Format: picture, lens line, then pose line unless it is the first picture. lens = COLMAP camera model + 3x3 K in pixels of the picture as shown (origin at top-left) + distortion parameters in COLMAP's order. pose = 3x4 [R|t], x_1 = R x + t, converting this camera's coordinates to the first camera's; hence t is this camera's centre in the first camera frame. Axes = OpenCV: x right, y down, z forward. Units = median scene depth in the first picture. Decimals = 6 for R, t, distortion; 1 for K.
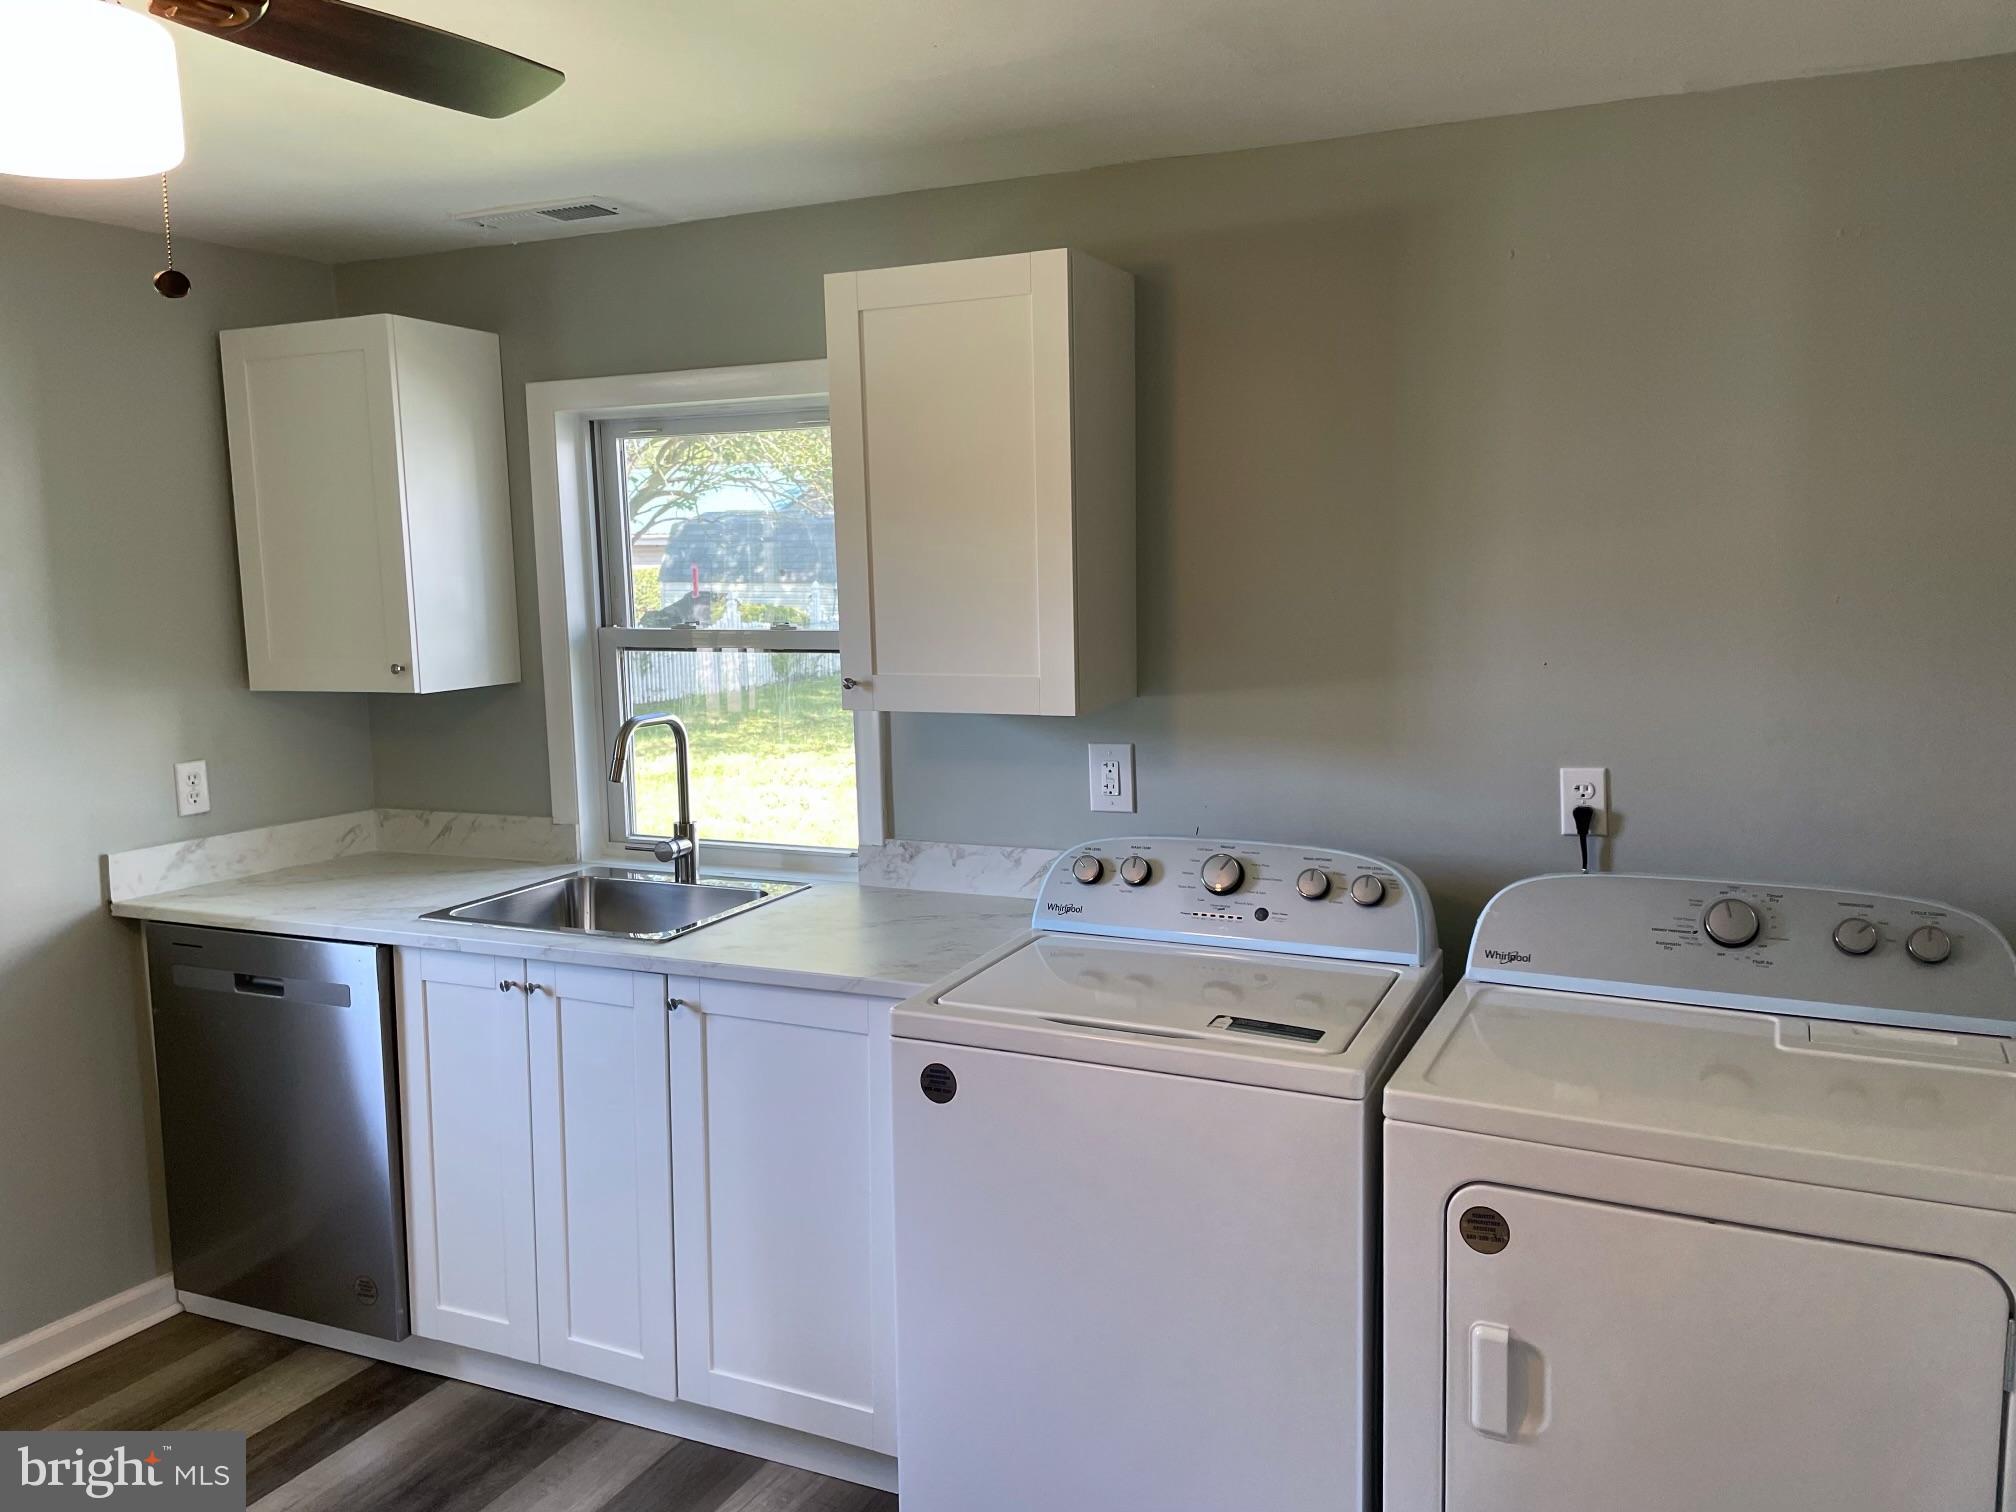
lens RADIAL K [[1540.8, 0, 1004.9], [0, 1540.8, 753.3], [0, 0, 1]] dist [0.093575, -0.121398]
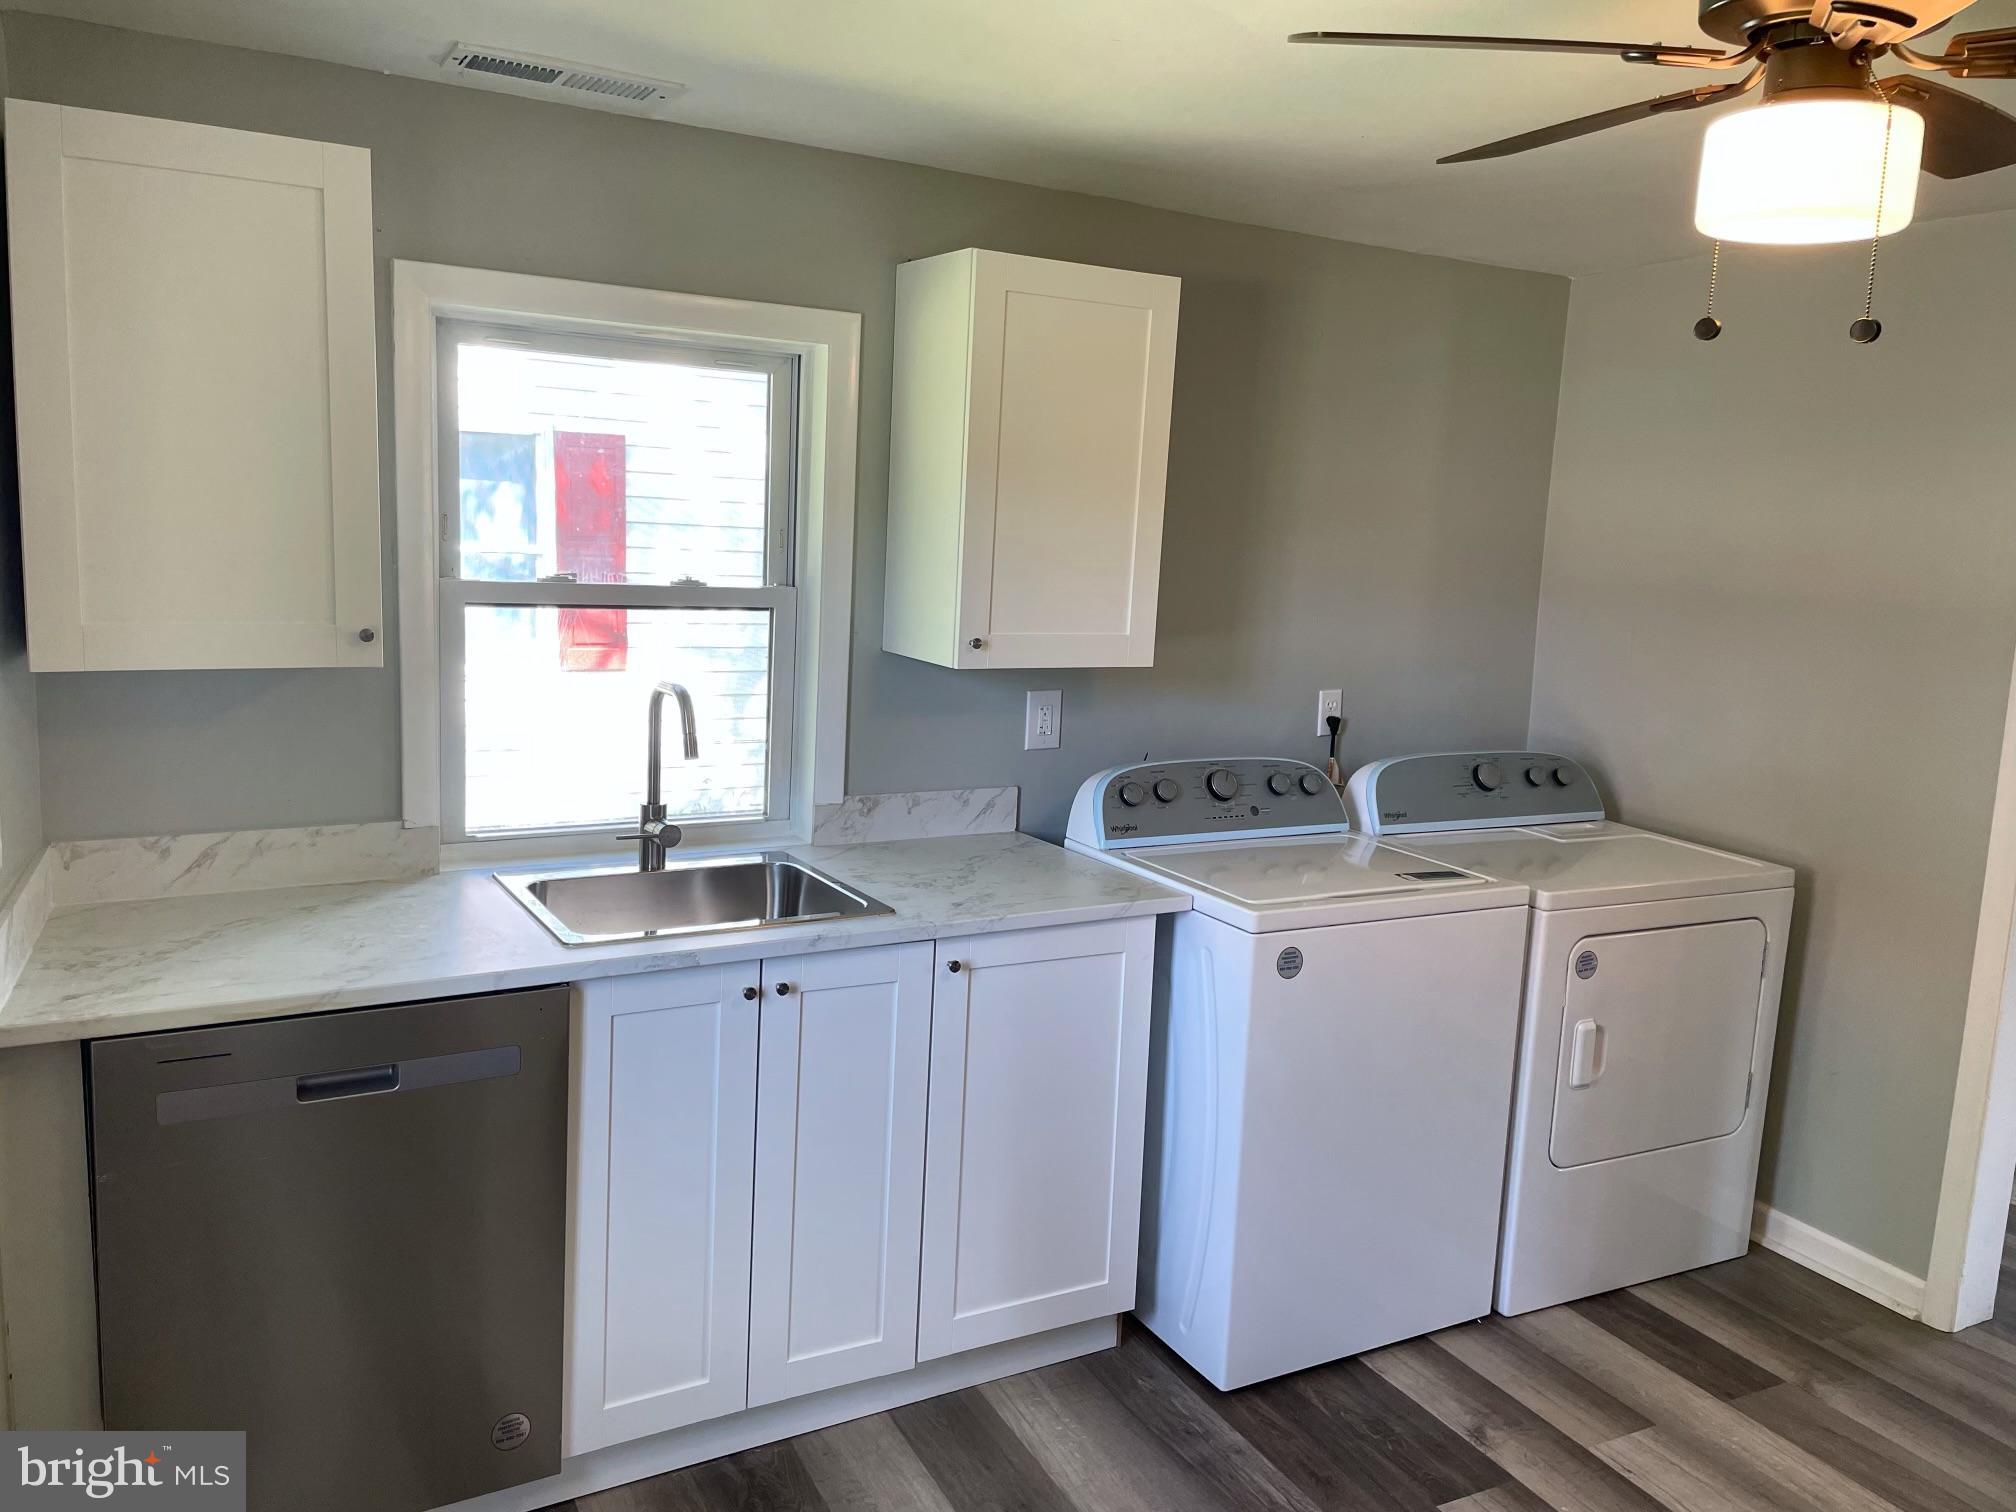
lens RADIAL K [[1540.8, 0, 1005.9], [0, 1540.8, 753.7], [0, 0, 1]] dist [0.093575, -0.121398]
pose [[0.577848, -0.079306, 0.812282, -0.860917], [0.044574, 0.996849, 0.065617, -0.034834], [-0.814926, -0.001711, 0.579562, 0.338667]]
